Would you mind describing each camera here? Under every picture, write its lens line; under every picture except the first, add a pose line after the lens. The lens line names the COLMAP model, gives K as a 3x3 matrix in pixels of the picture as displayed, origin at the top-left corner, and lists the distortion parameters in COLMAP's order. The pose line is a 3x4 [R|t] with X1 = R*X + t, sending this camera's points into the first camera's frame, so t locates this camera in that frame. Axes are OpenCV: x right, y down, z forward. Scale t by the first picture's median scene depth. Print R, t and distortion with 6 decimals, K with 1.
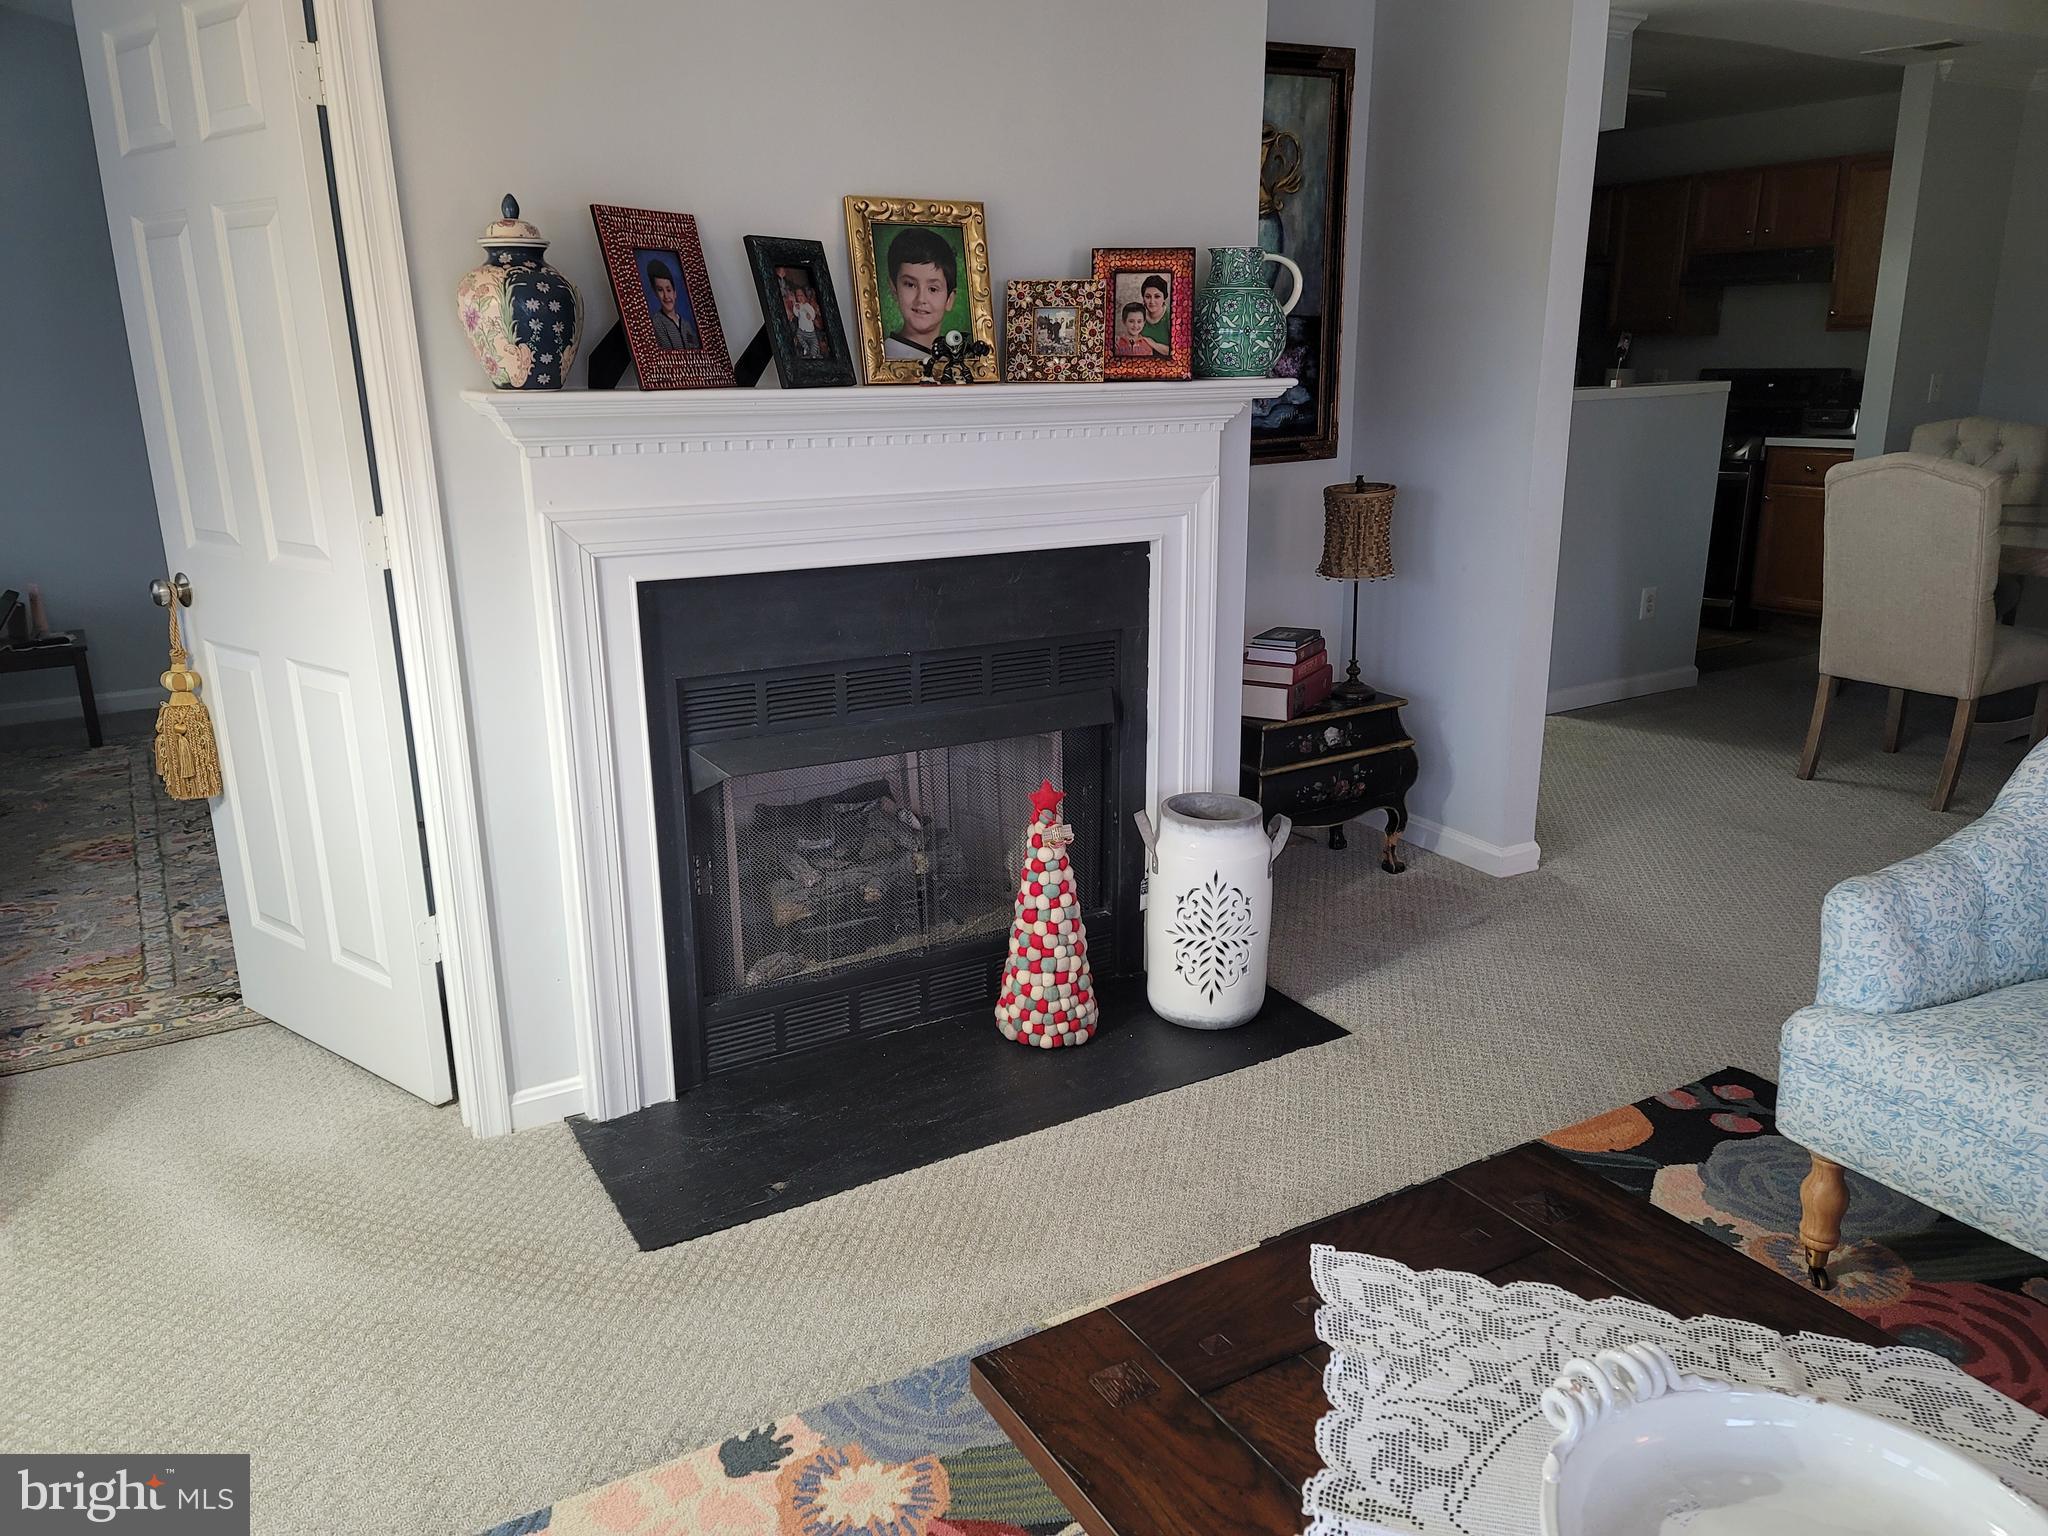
lens RADIAL K [[1497.6, 0, 1023.2], [0, 1497.6, 772.7], [0, 0, 1]] dist [0.077676, -0.060255]
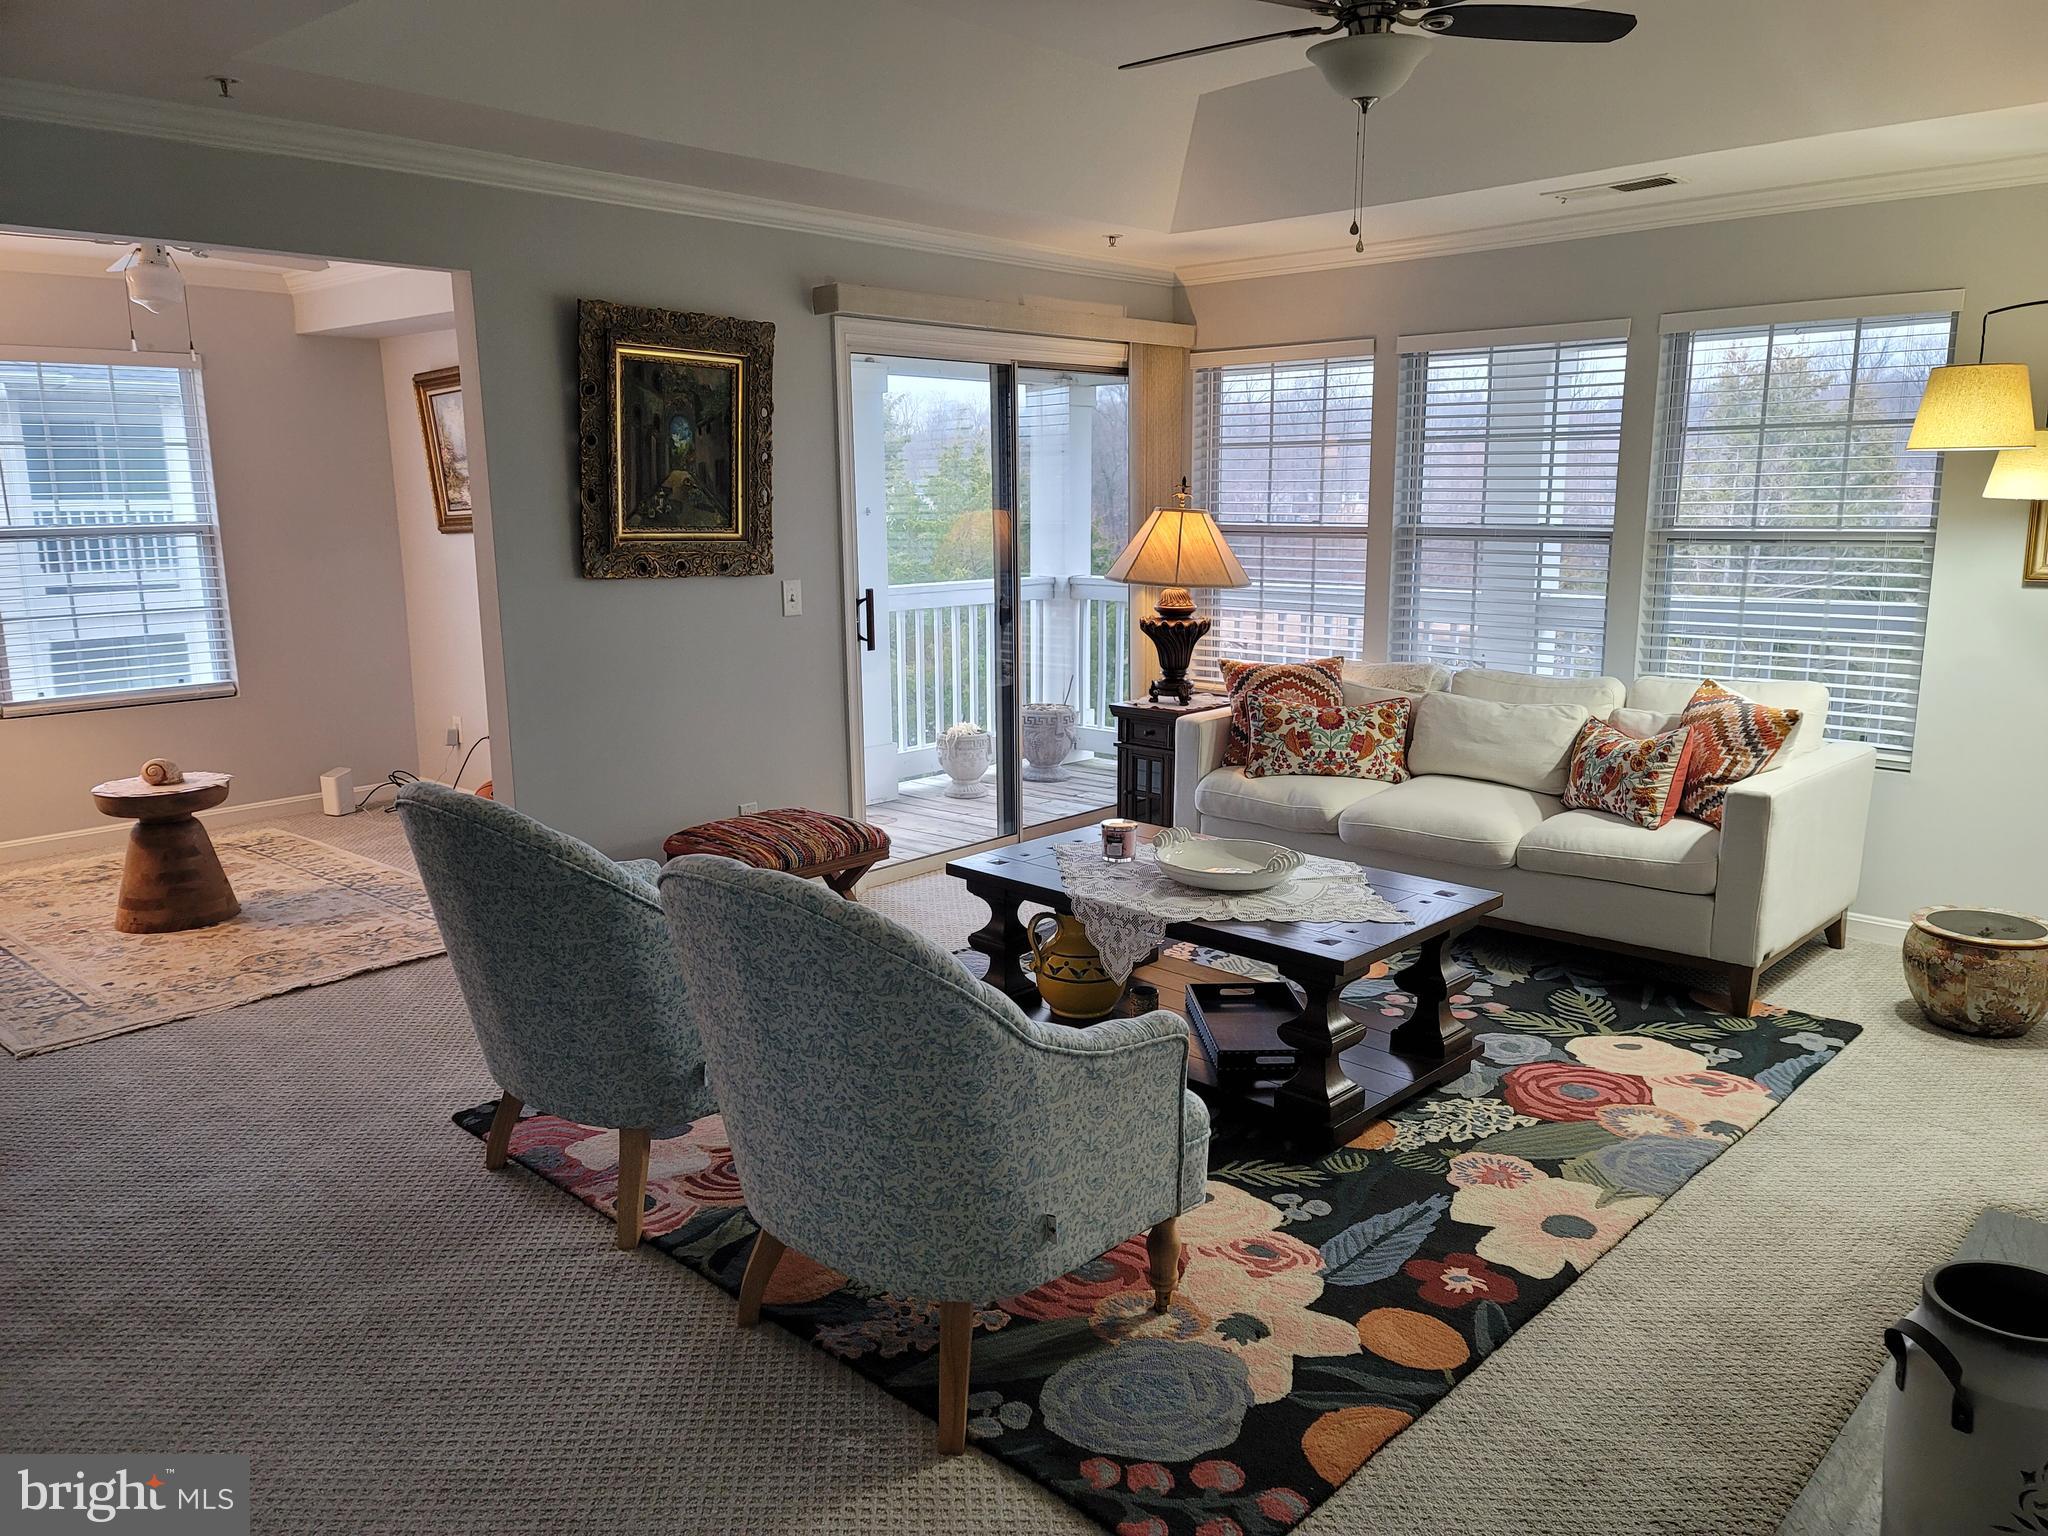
lens RADIAL K [[1497.6, 0, 1030.8], [0, 1497.6, 771.7], [0, 0, 1]] dist [0.077676, -0.060255]
pose [[-0.958150, 0.073294, -0.276725, 0.696841], [-0.059885, 0.893961, 0.444126, -0.443582], [0.279933, 0.442111, -0.852159, 1.368297]]
